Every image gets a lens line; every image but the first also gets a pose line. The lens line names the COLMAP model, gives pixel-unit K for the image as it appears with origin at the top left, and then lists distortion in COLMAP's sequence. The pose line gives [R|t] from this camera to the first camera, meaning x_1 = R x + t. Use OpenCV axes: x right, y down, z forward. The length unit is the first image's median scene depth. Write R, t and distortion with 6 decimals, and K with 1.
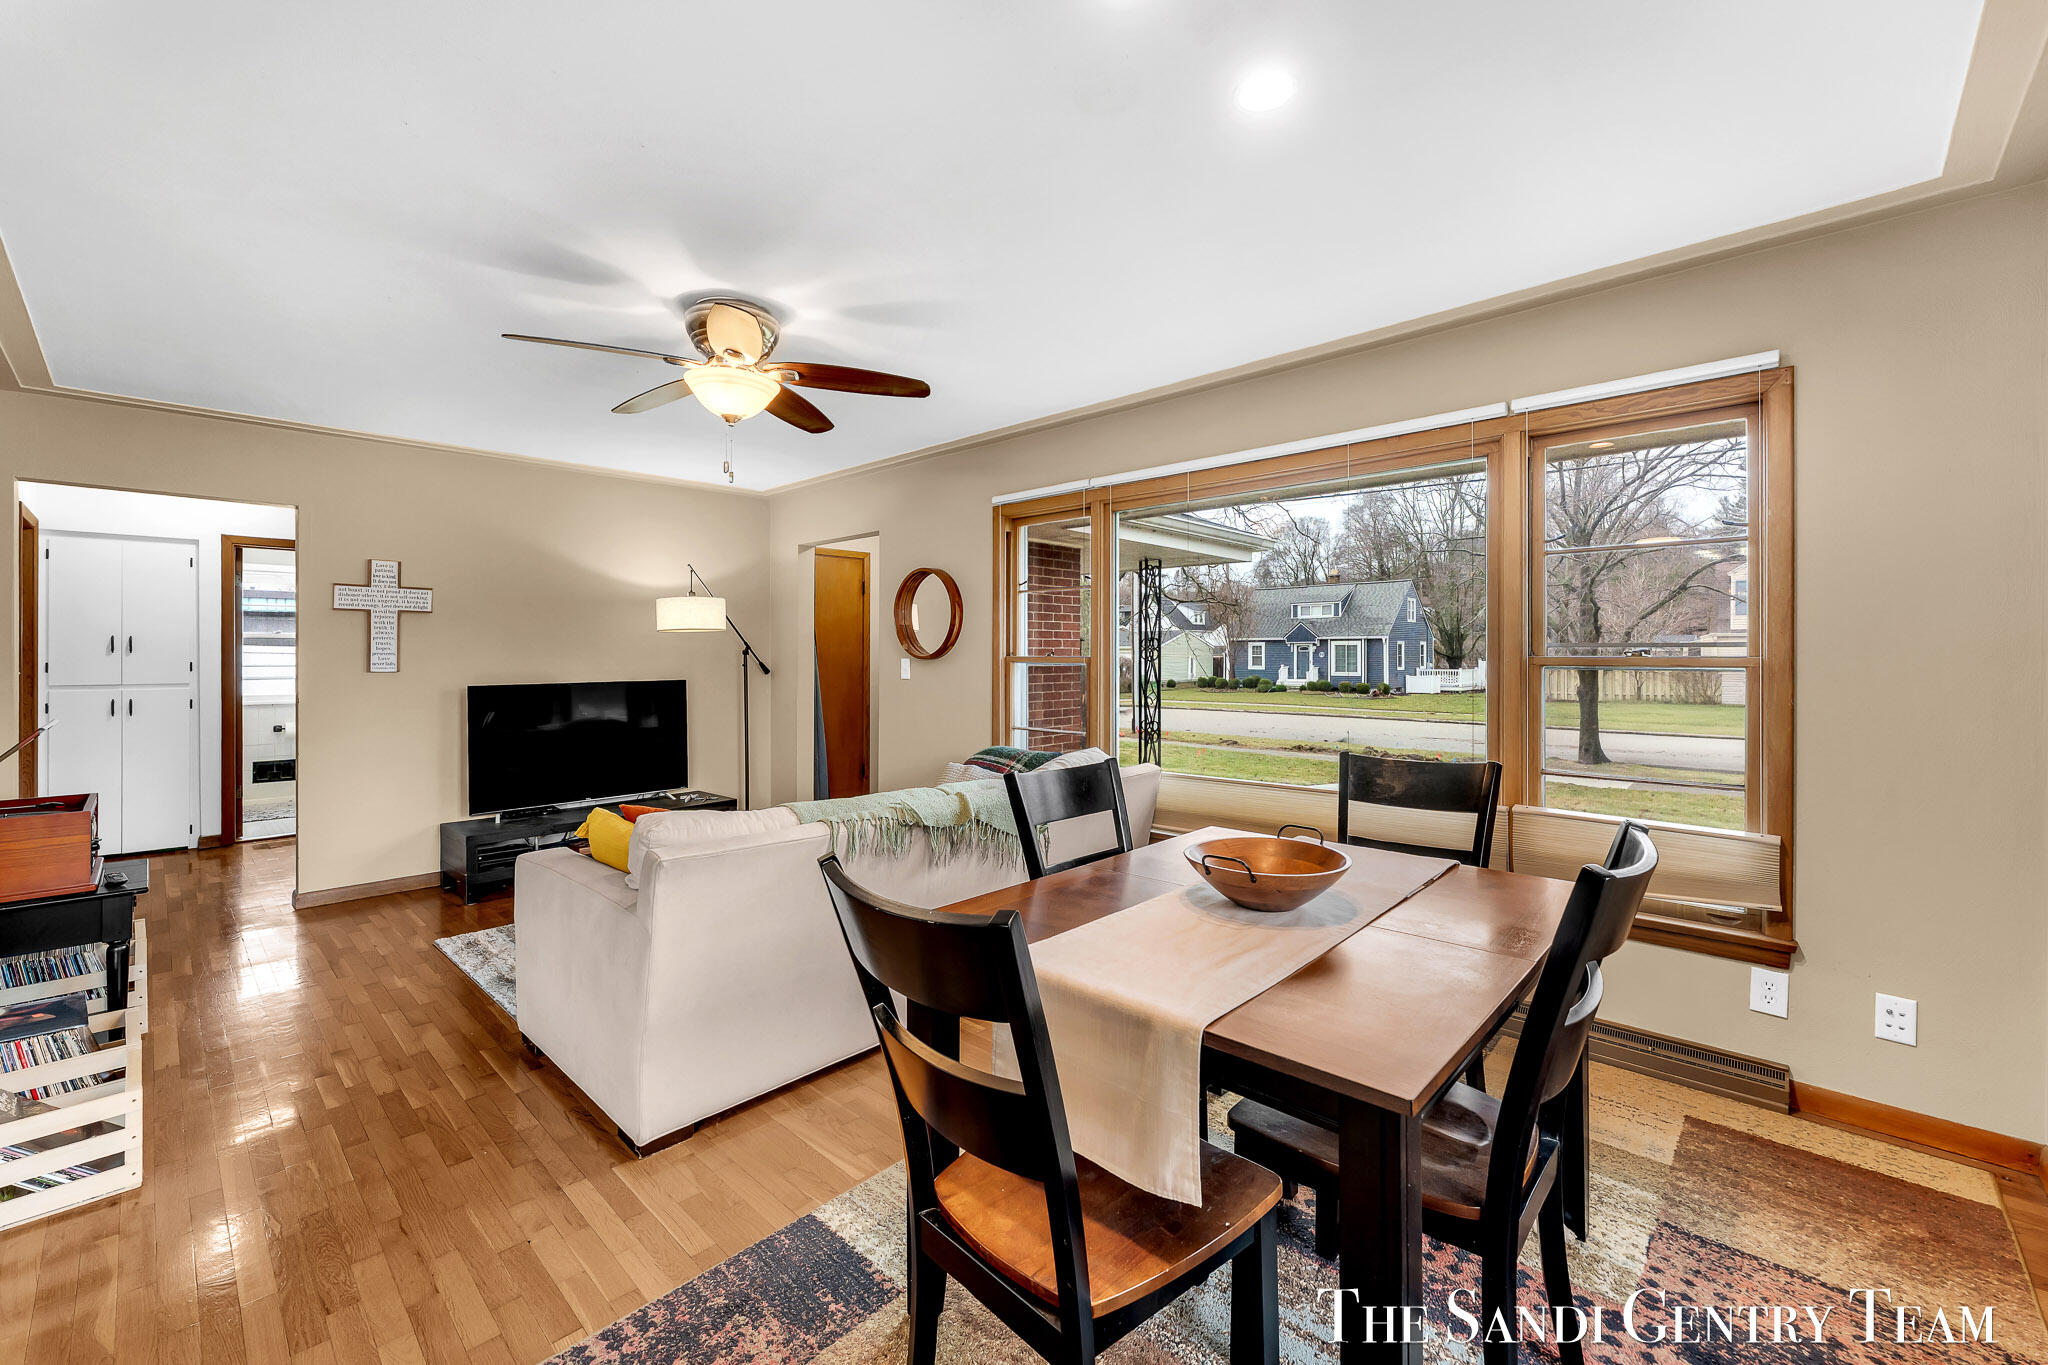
lens RADIAL K [[844.0, 0, 1011.5], [0, 844.0, 649.9], [0, 0, 1]] dist [0.000680, 0.000215]
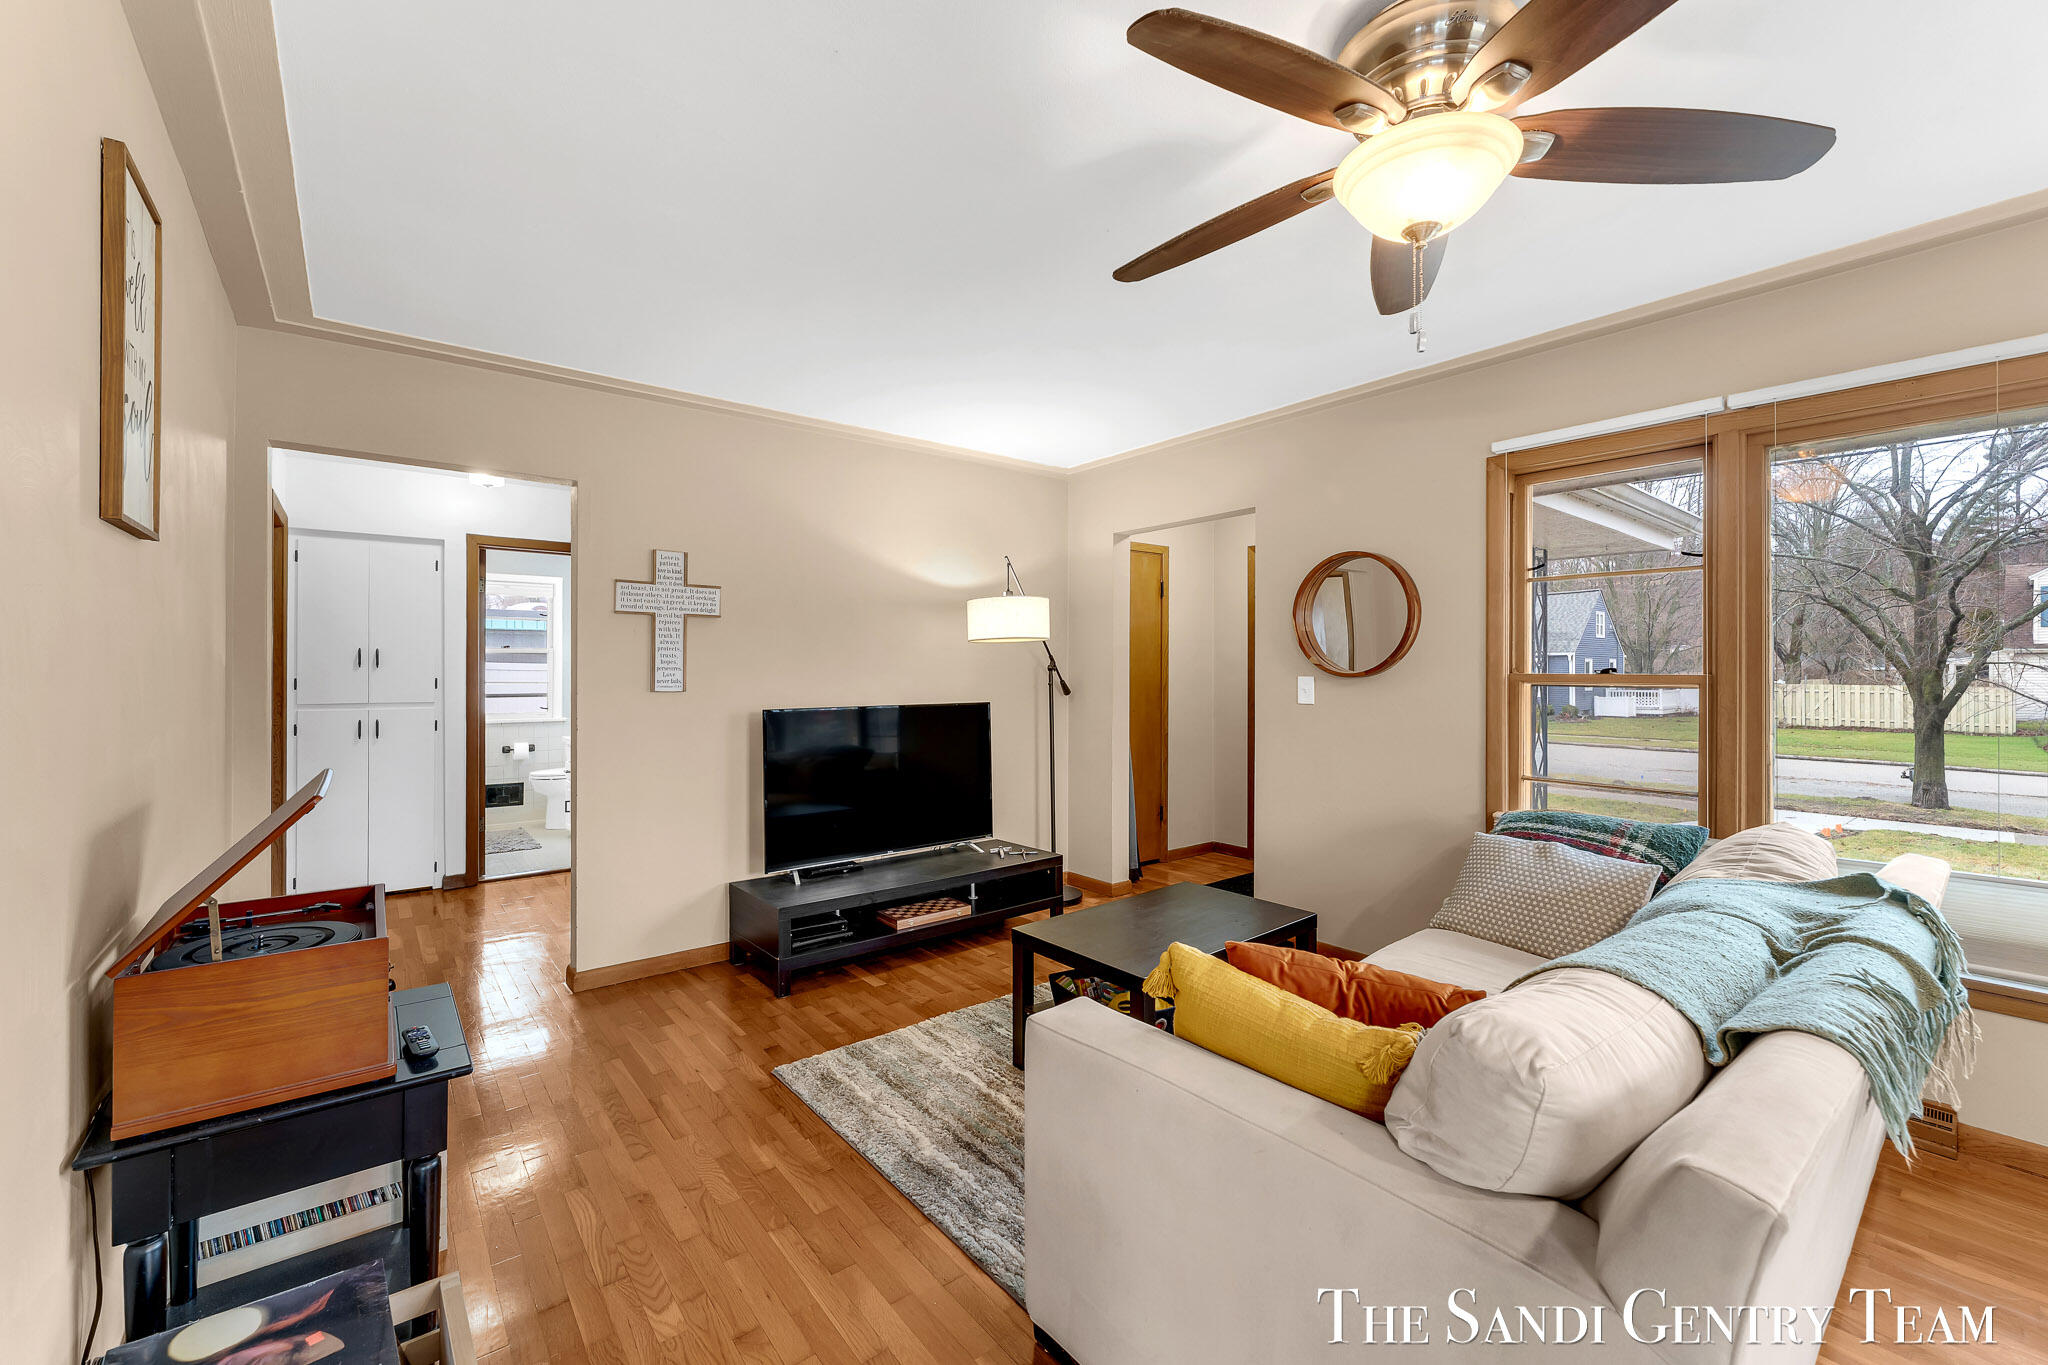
lens RADIAL K [[833.3, 0, 1007.4], [0, 833.3, 667.1], [0, 0, 1]] dist [-0.001647, -0.000513]
pose [[0.990869, 0.001600, -0.134821, -0.287328], [-0.001717, 0.999998, -0.000751, 0.002757], [0.134819, 0.000975, 0.990870, 0.238743]]
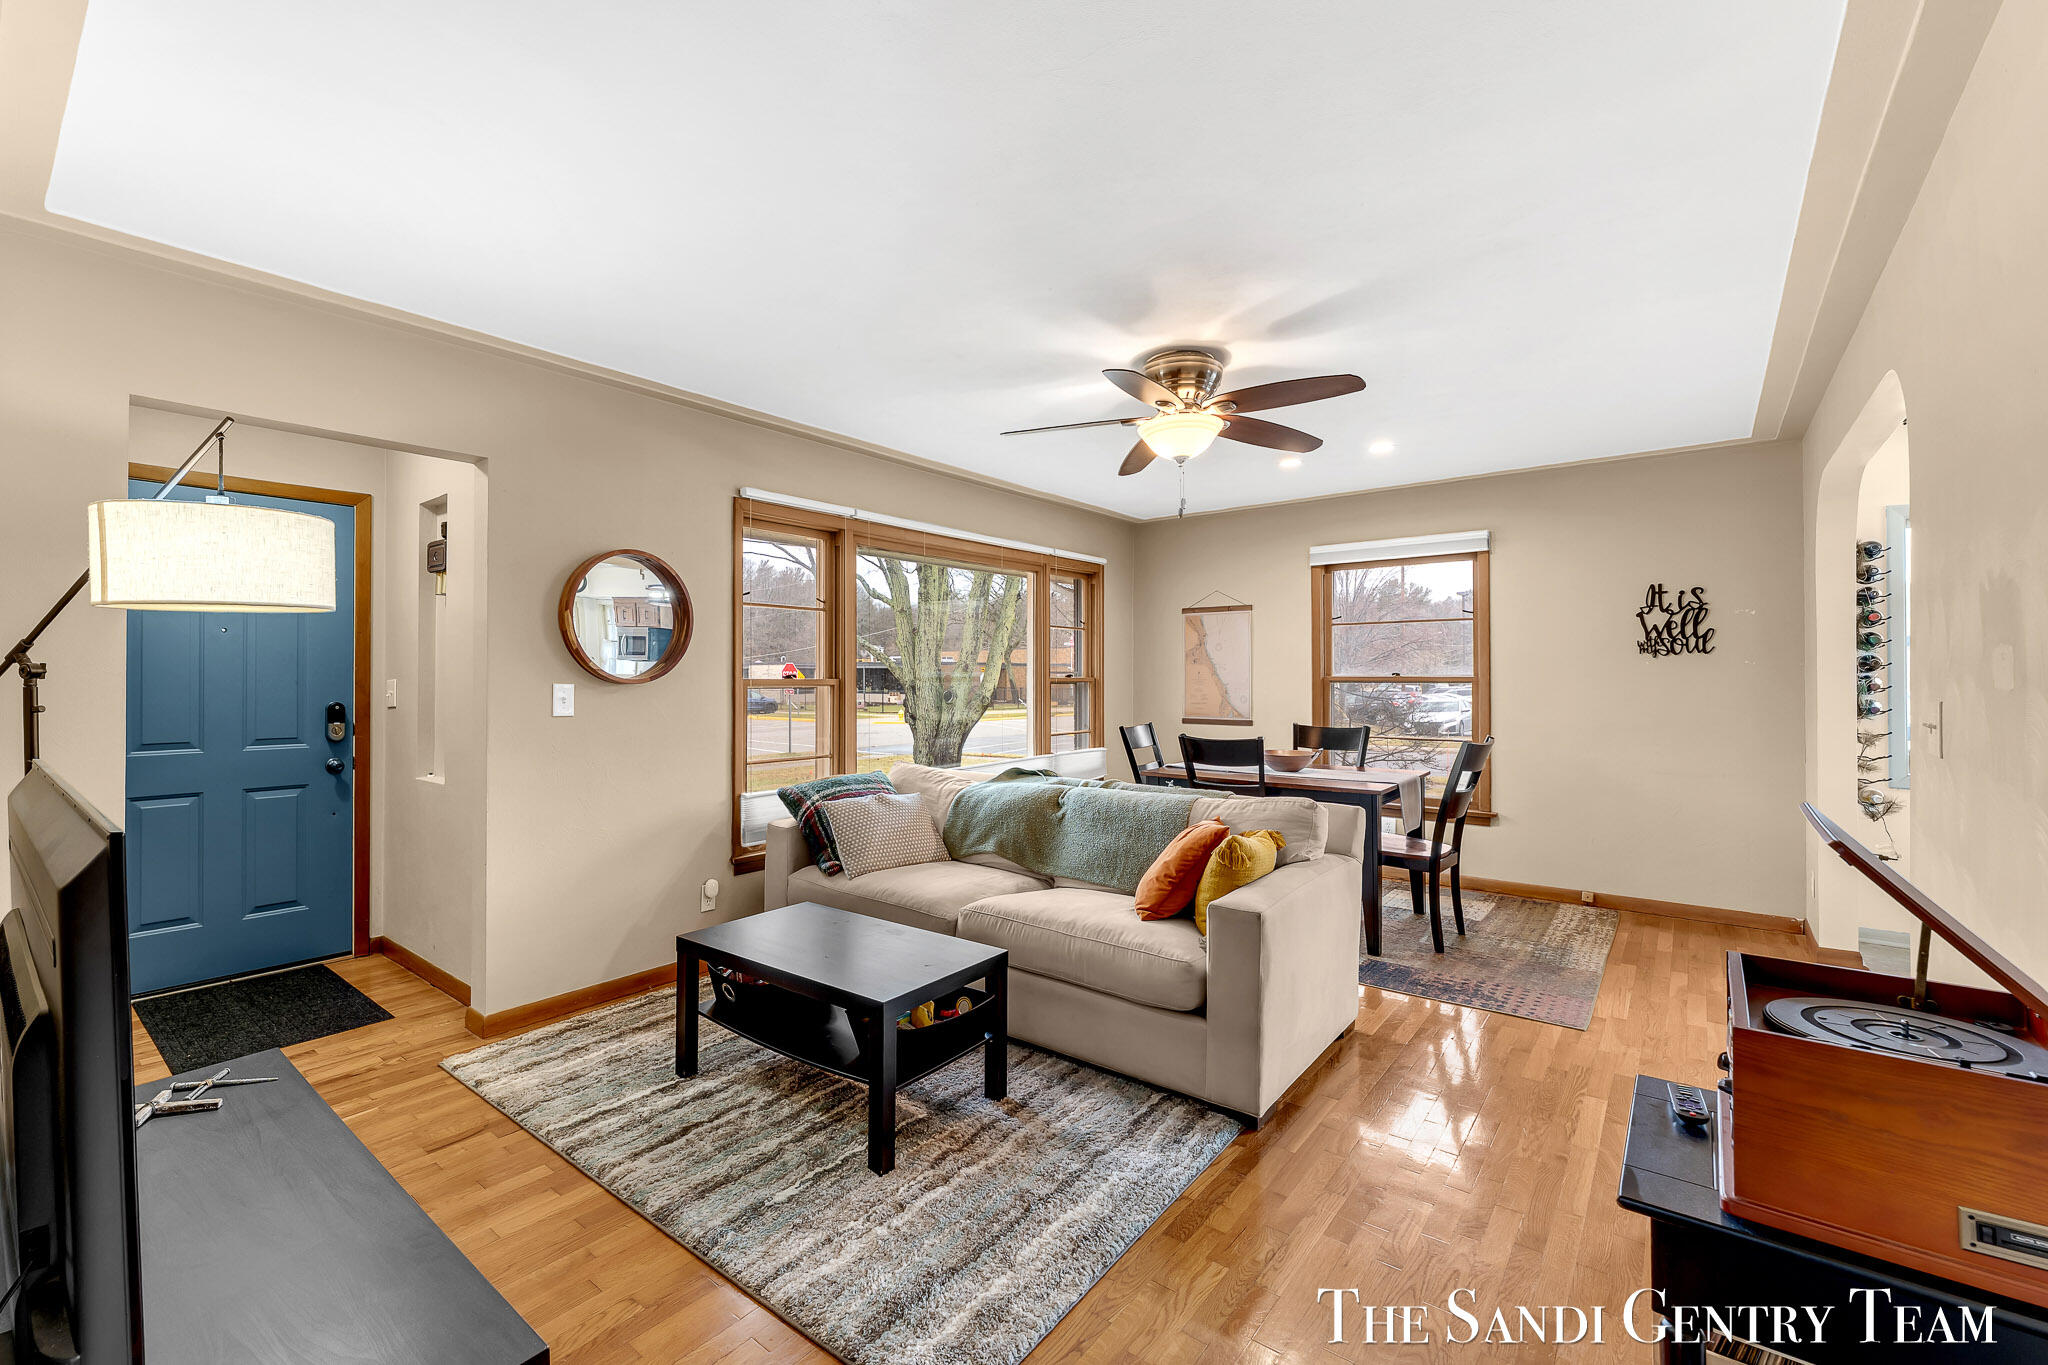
lens RADIAL K [[871.0, 0, 960.3], [0, 871.0, 678.7], [0, 0, 1]] dist [-0.000814, -0.000206]
pose [[-0.064469, 0.002983, 0.997915, -0.792720], [-0.000708, 0.999995, -0.003035, 0.008422], [-0.997919, -0.000902, -0.064467, 0.747865]]
